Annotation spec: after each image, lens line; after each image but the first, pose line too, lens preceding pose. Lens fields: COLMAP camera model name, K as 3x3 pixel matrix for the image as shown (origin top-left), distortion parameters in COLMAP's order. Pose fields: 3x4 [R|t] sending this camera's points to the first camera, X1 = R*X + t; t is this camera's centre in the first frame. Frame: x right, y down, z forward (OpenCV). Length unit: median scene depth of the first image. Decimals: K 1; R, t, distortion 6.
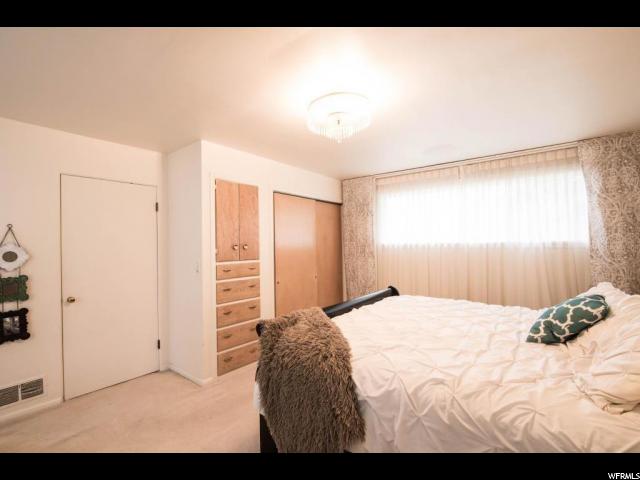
lens RADIAL K [[301.1, 0, 322.0], [0, 301.1, 239.7], [0, 0, 1]] dist [-0.023571, 0.000011]
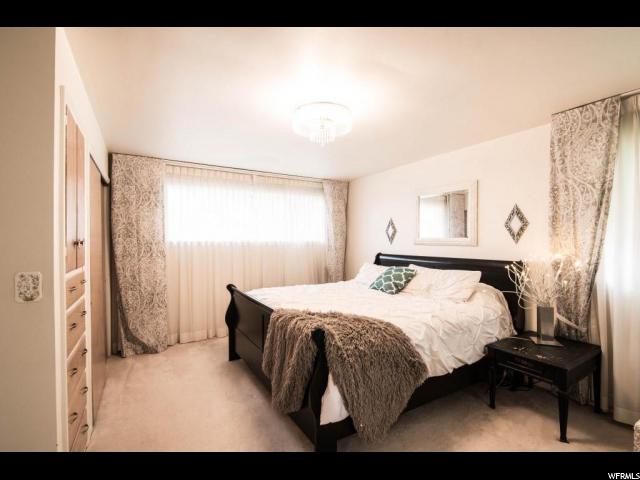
lens RADIAL K [[301.1, 0, 321.7], [0, 301.1, 241.3], [0, 0, 1]] dist [-0.023571, 0.000011]
pose [[0.319895, 0.009280, 0.947408, -0.517109], [-0.016882, 0.999849, -0.004093, 0.011026], [-0.947303, -0.014685, 0.320003, 0.344808]]
